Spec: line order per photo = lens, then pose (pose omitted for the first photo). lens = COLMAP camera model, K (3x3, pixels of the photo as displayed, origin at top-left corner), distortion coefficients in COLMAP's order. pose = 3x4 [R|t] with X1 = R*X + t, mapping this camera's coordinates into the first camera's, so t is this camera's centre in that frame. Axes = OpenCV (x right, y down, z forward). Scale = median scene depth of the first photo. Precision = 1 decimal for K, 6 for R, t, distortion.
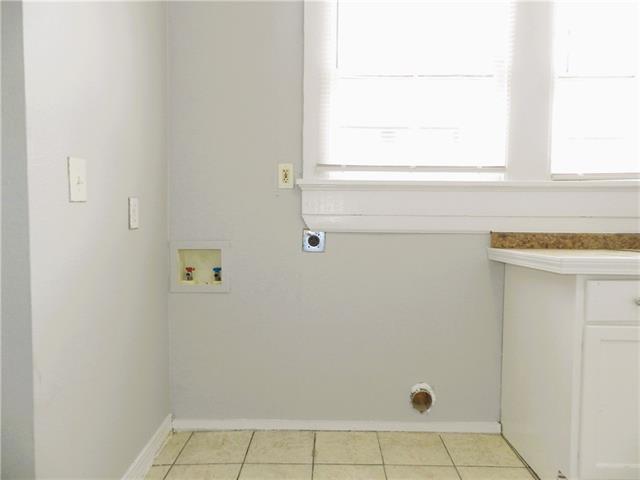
lens RADIAL K [[438.2, 0, 318.0], [0, 438.2, 243.1], [0, 0, 1]] dist [0.029029, 0.000012]
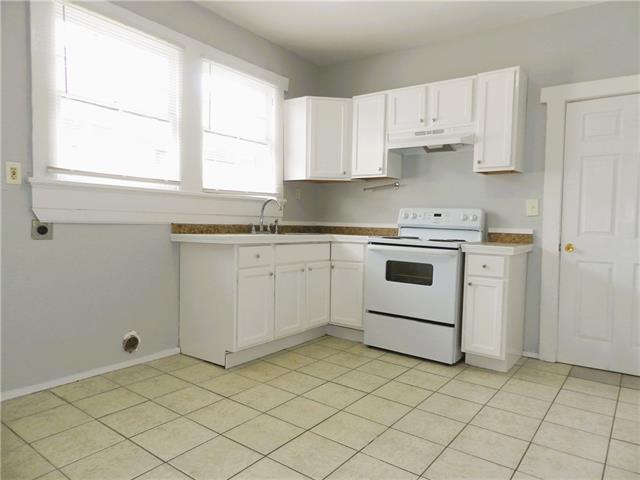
lens RADIAL K [[438.2, 0, 318.0], [0, 438.2, 243.1], [0, 0, 1]] dist [0.029029, 0.000012]
pose [[0.593907, -0.033986, 0.803816, -0.542273], [0.028352, 0.999371, 0.021306, 0.025679], [-0.804034, 0.010136, 0.594497, -0.319897]]
